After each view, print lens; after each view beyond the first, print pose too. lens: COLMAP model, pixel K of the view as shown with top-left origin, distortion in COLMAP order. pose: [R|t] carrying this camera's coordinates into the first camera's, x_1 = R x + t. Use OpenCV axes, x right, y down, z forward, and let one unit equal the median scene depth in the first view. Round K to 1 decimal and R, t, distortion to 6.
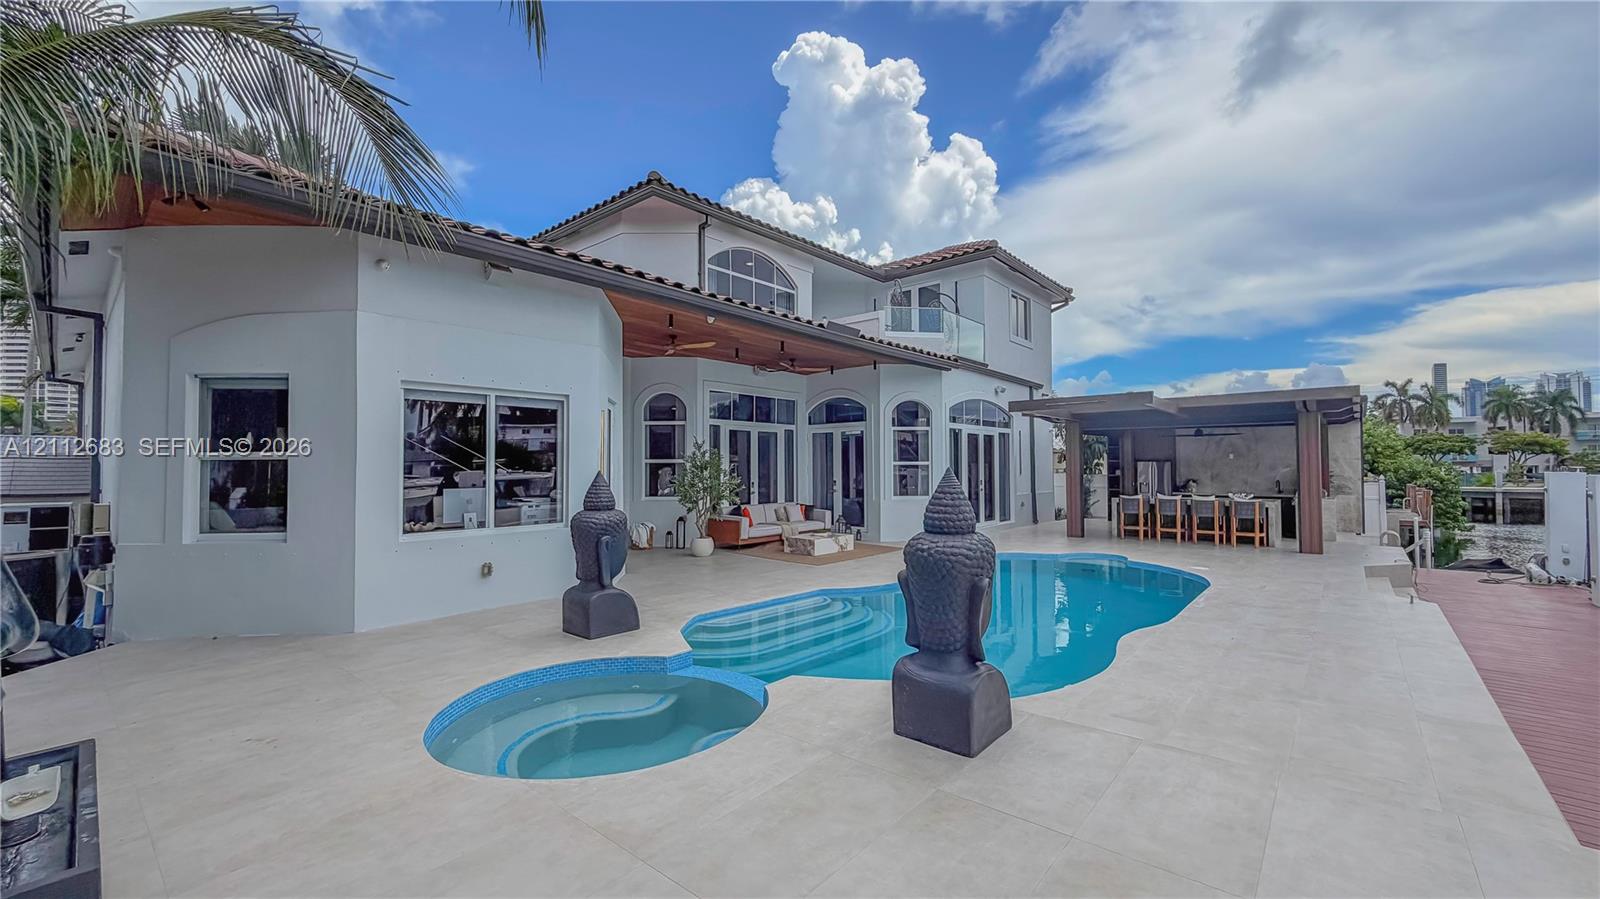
lens RADIAL K [[633.7, 0, 804.1], [0, 633.7, 455.7], [0, 0, 1]] dist [0.001504, 0.000114]
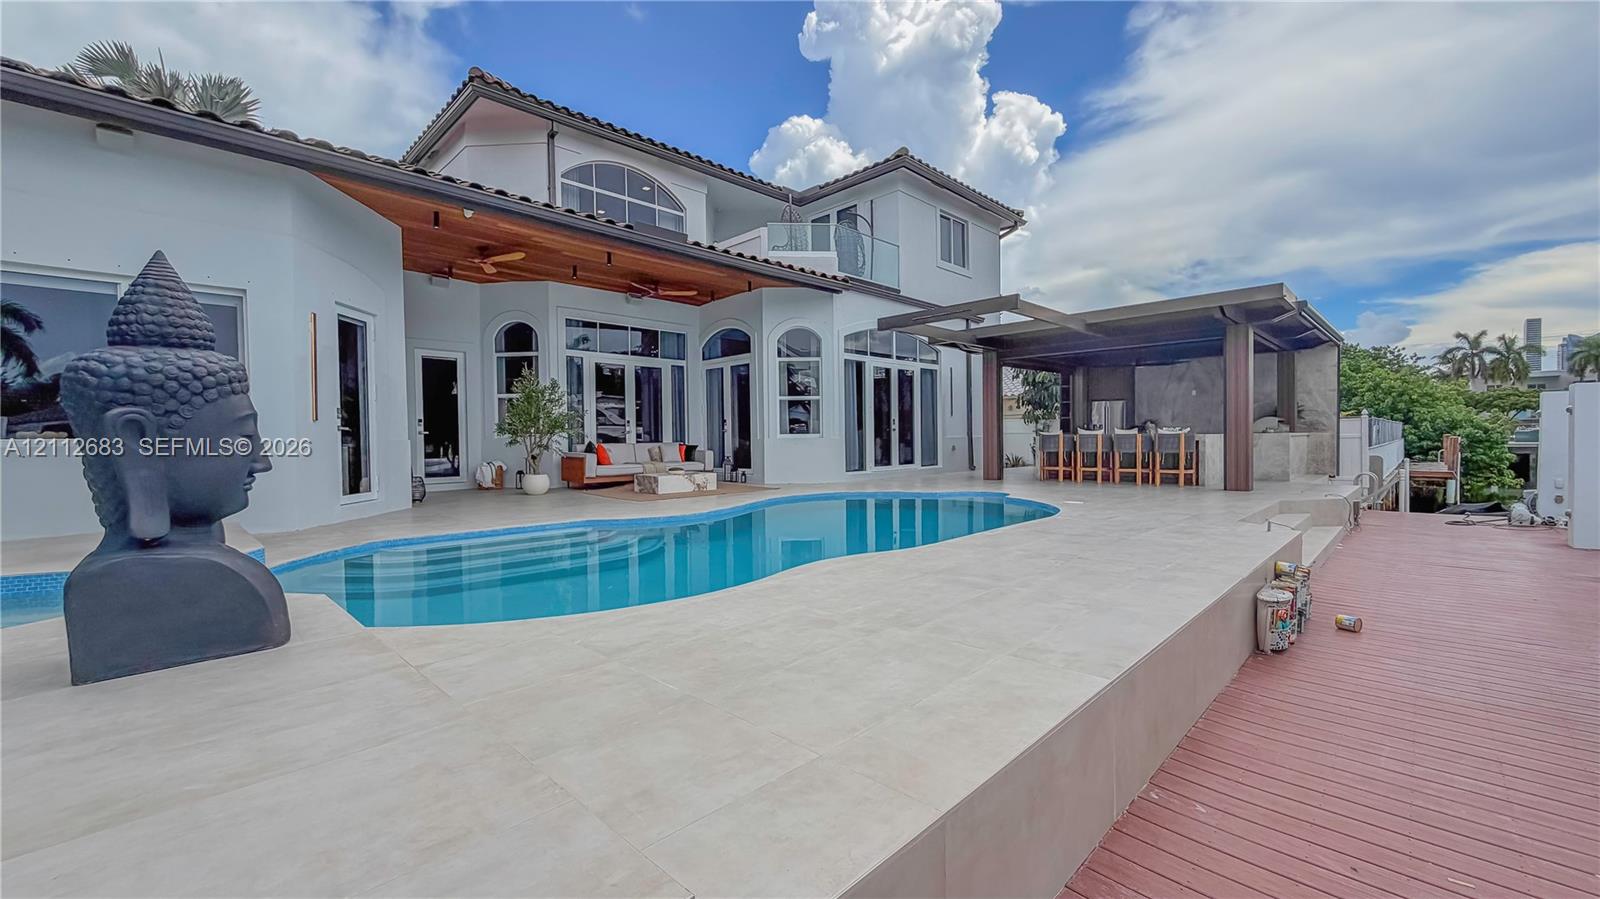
lens RADIAL K [[633.7, 0, 802.8], [0, 633.7, 447.2], [0, 0, 1]] dist [0.001504, 0.000114]
pose [[0.997791, -0.007630, -0.065985, 0.225073], [0.009949, 0.999342, 0.034880, 0.049381], [0.065675, -0.035459, 0.997211, 0.093879]]
